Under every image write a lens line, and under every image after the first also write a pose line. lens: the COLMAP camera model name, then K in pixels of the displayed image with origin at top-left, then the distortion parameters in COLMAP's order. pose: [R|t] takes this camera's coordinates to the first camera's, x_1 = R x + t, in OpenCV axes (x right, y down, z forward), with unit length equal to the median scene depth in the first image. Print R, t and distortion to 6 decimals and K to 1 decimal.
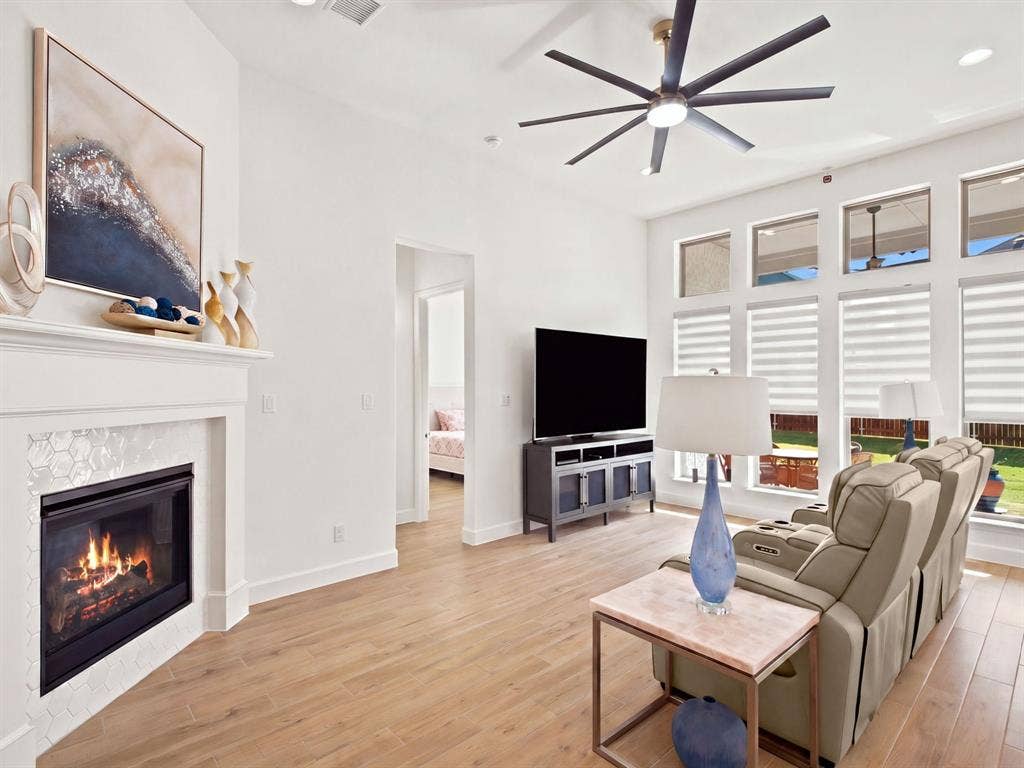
lens RADIAL K [[517.2, 0, 509.4], [0, 517.2, 385.0], [0, 0, 1]] dist [0.006703, -0.004815]
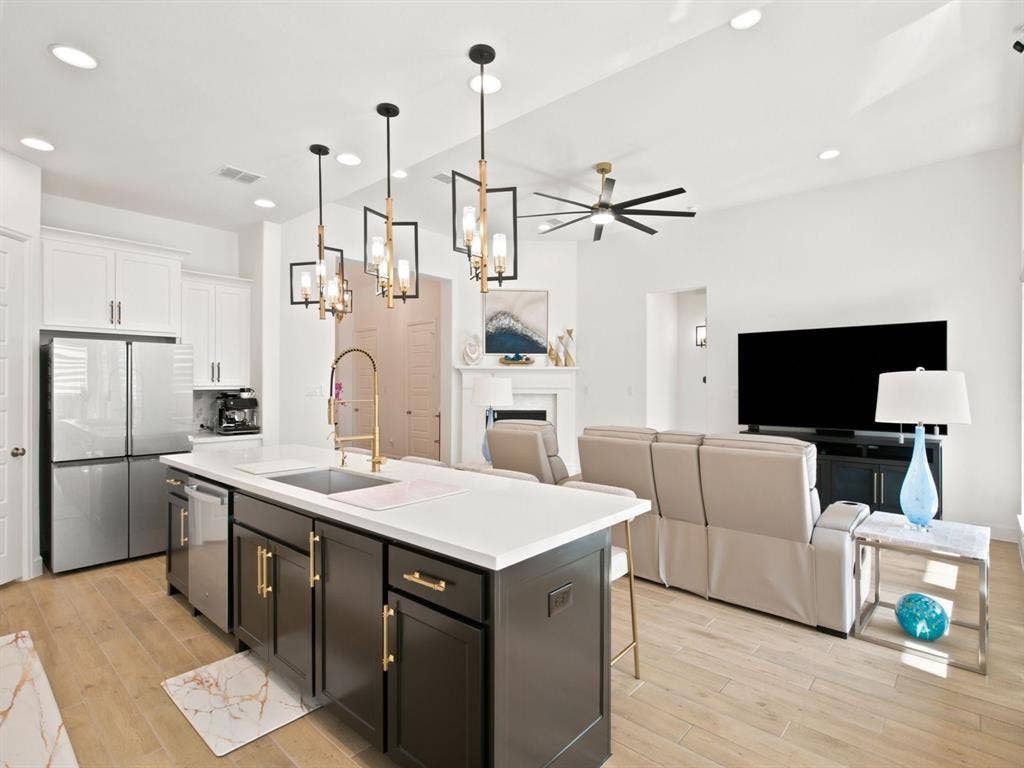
lens RADIAL K [[517.2, 0, 514.1], [0, 517.2, 385.3], [0, 0, 1]] dist [0.006703, -0.004815]
pose [[0.101491, 0.002086, -0.994834, 1.190789], [0.001102, 0.999997, 0.002209, 0.008115], [0.994836, -0.001321, 0.101488, 0.333978]]
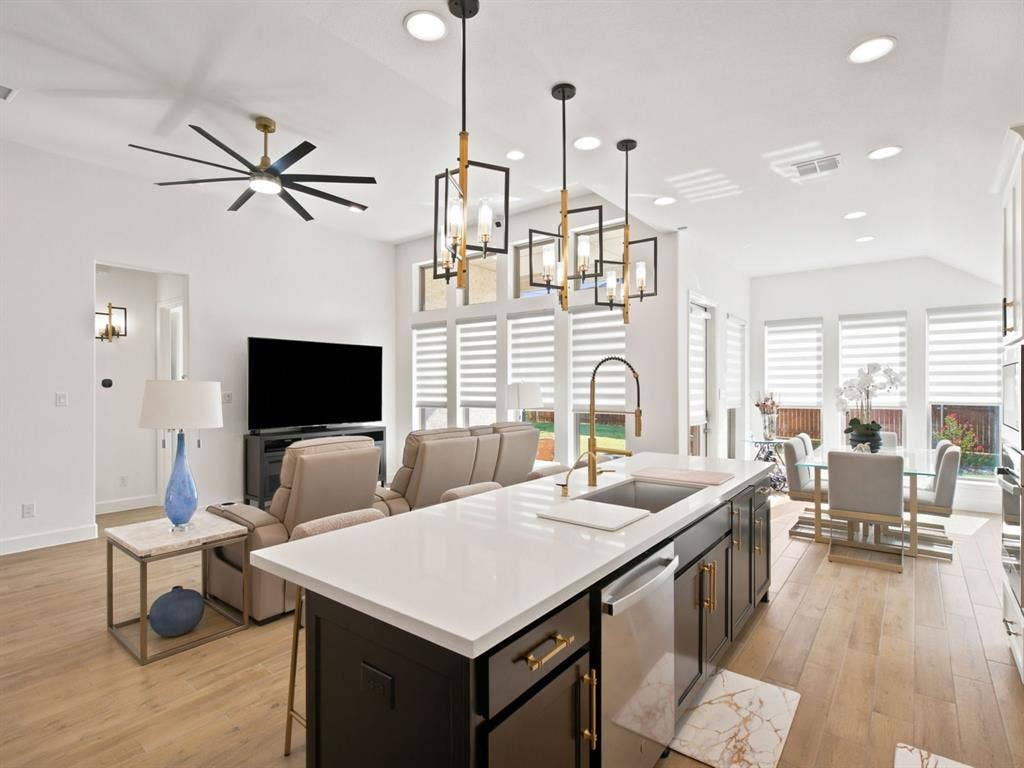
lens RADIAL K [[517.2, 0, 510.3], [0, 517.2, 387.0], [0, 0, 1]] dist [0.006703, -0.004815]
pose [[0.986194, 0.000756, 0.165592, 0.438766], [-0.001479, 0.999990, 0.004240, -0.001198], [-0.165587, -0.004426, 0.986185, -0.275074]]
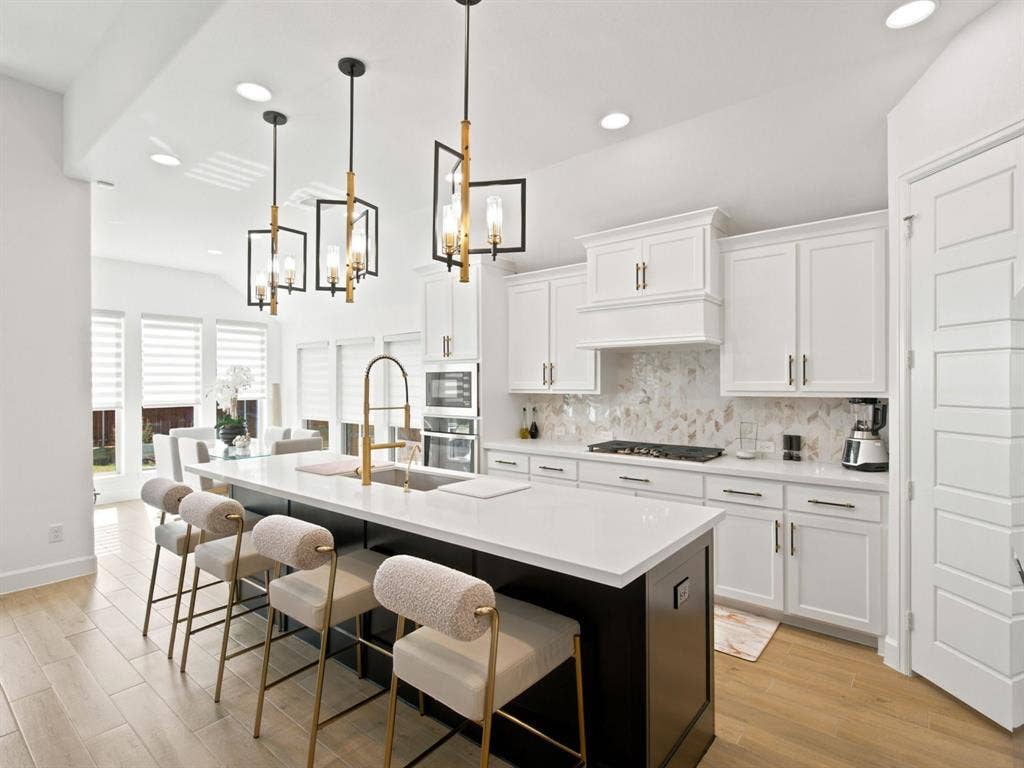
lens RADIAL K [[517.2, 0, 510.4], [0, 517.2, 381.0], [0, 0, 1]] dist [0.006703, -0.004815]
pose [[-0.141489, 0.007458, 0.989912, 0.063689], [0.000807, 0.999972, -0.007419, 0.000944], [-0.989939, -0.000250, -0.141491, 0.171027]]
